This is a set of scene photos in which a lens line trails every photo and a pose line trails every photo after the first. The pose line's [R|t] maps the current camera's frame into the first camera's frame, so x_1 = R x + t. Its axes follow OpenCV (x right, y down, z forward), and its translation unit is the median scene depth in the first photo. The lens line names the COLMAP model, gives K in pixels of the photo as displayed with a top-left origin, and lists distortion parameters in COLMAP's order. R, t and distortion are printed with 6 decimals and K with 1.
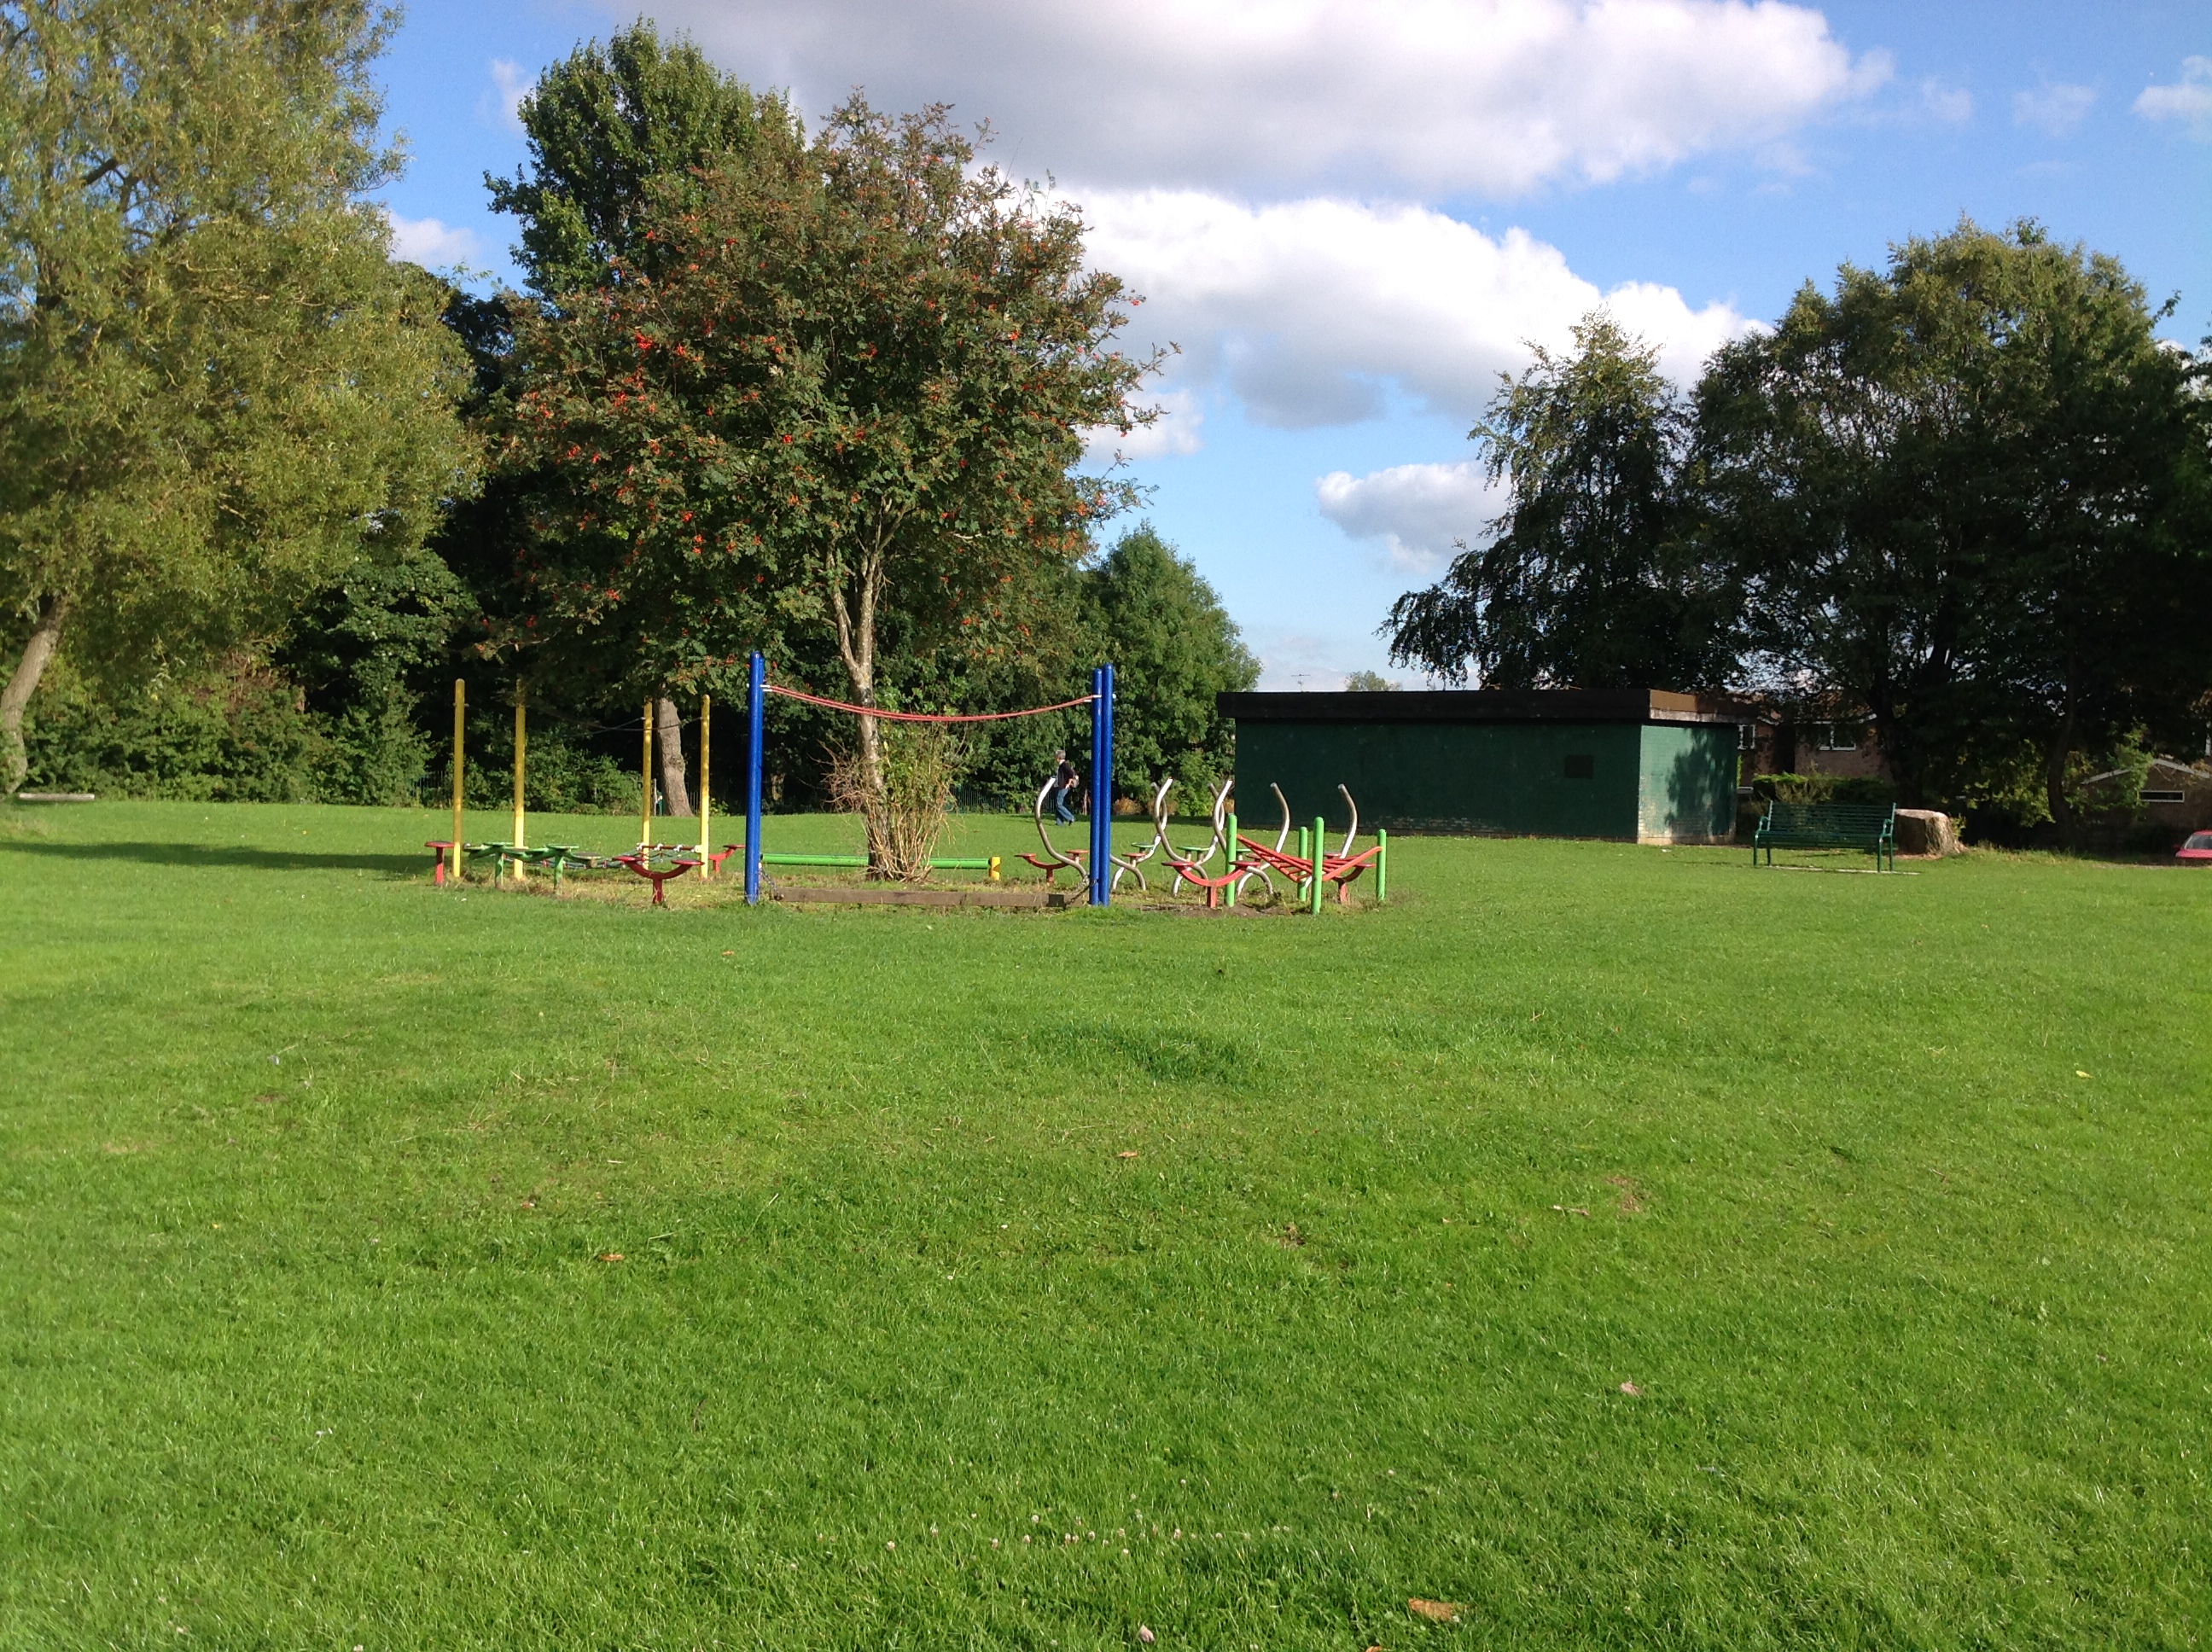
lens RADIAL K [[2228.2, 0, 1183.9], [0, 2228.2, 820.2], [0, 0, 1]] dist [0.250084, -0.706280]
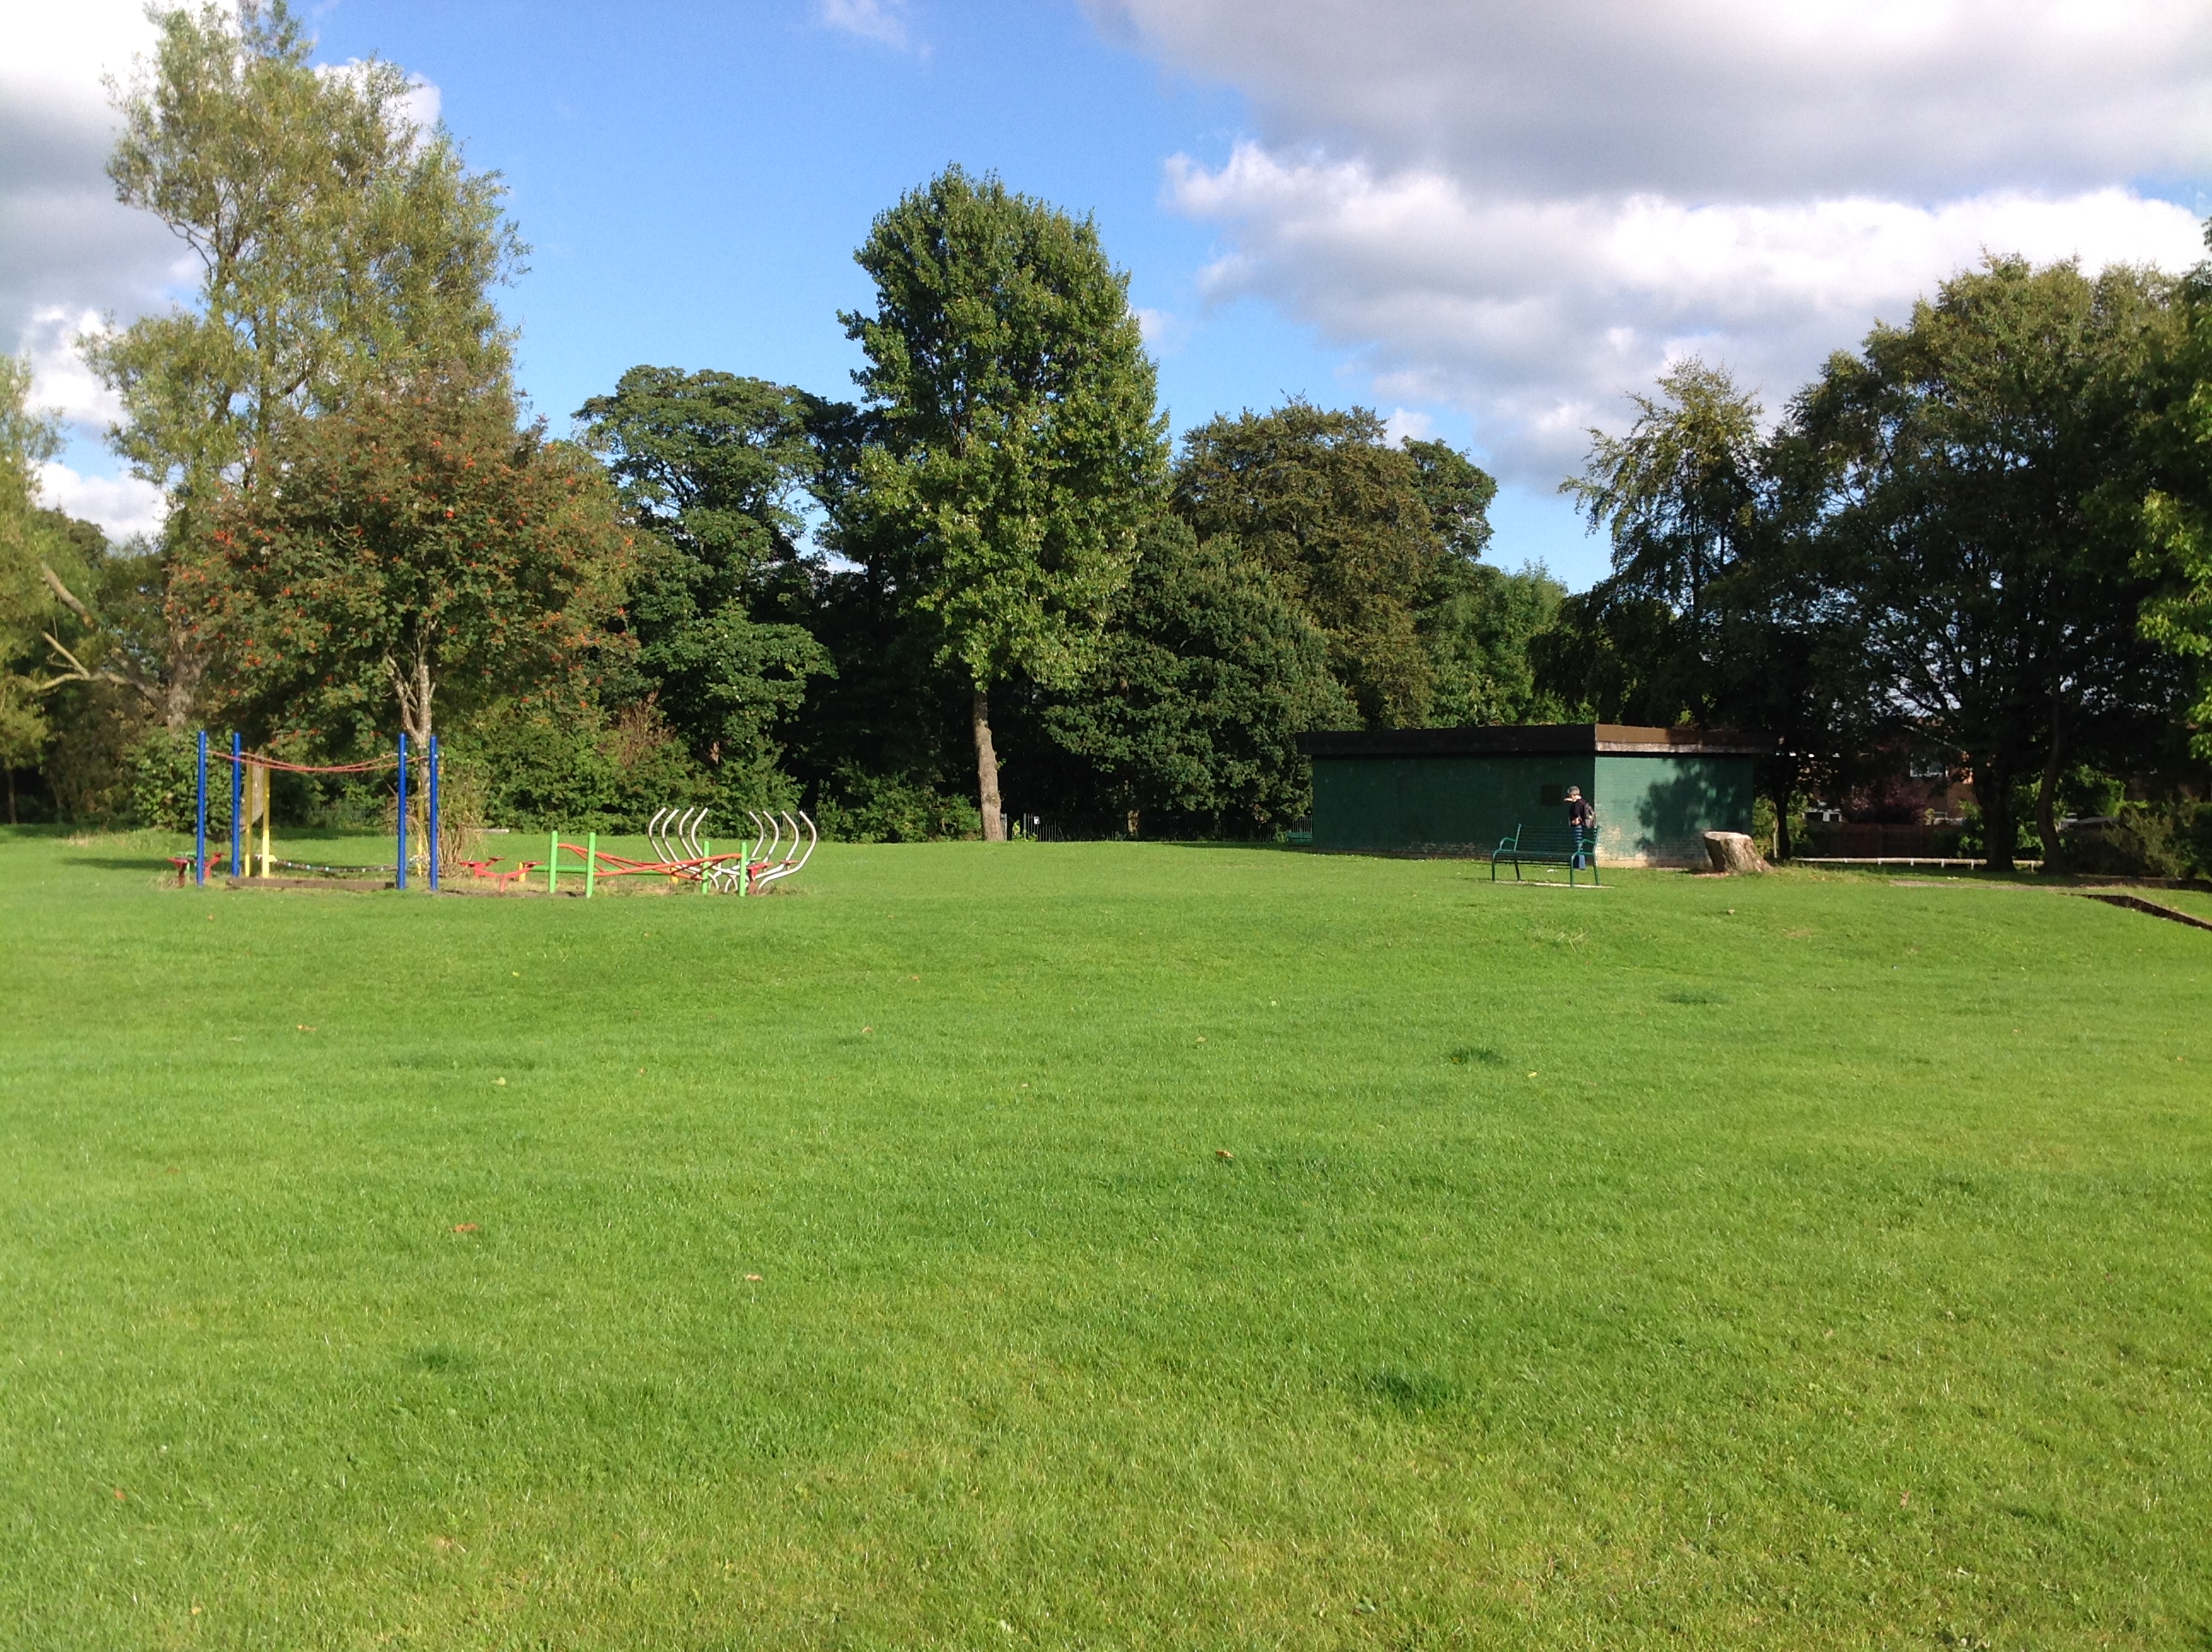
lens RADIAL K [[2241.9, 0, 1106.0], [0, 2241.9, 826.0], [0, 0, 1]] dist [0.183459, -0.341177]
pose [[0.945653, -0.005408, -0.325133, 0.224910], [0.001124, 0.999910, -0.013362, 0.003748], [0.325176, 0.012271, 0.945574, -0.078316]]
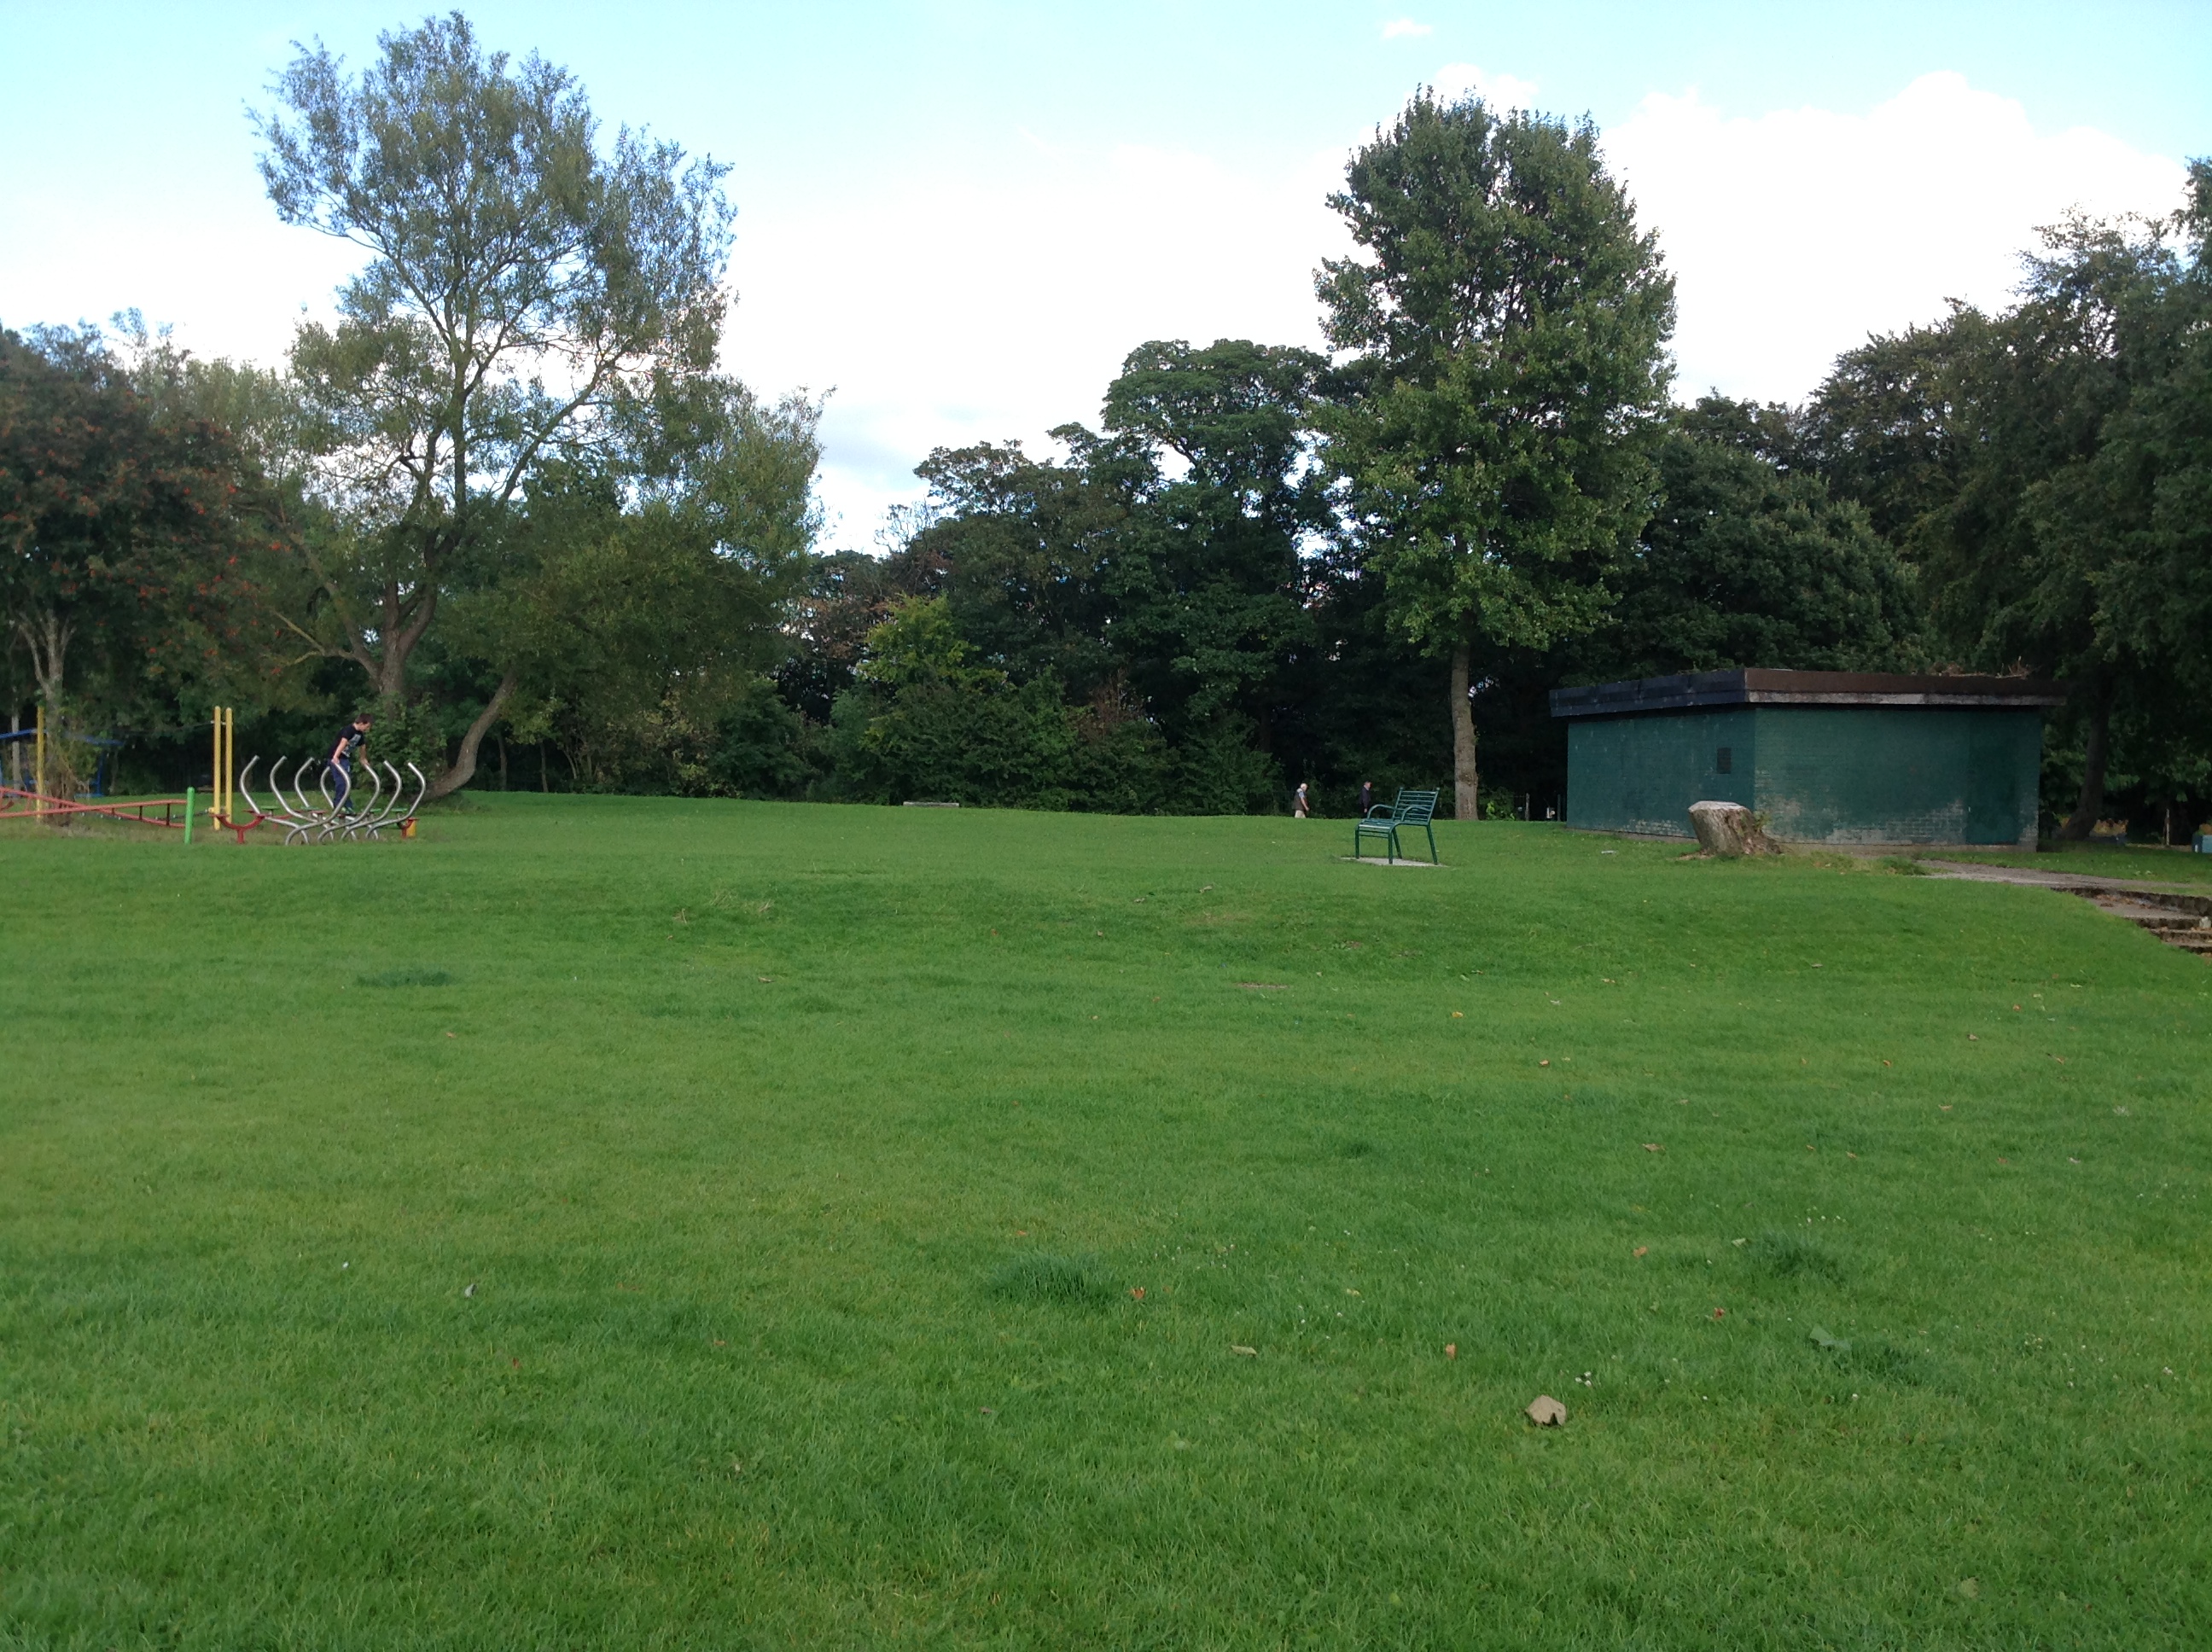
lens RADIAL K [[2241.9, 0, 1106.0], [0, 2241.9, 826.0], [0, 0, 1]] dist [0.183459, -0.341177]
pose [[0.684636, 0.006691, -0.728854, 0.474471], [-0.017311, 0.999825, -0.007081, 0.008786], [0.728679, 0.017465, 0.684632, 0.164145]]
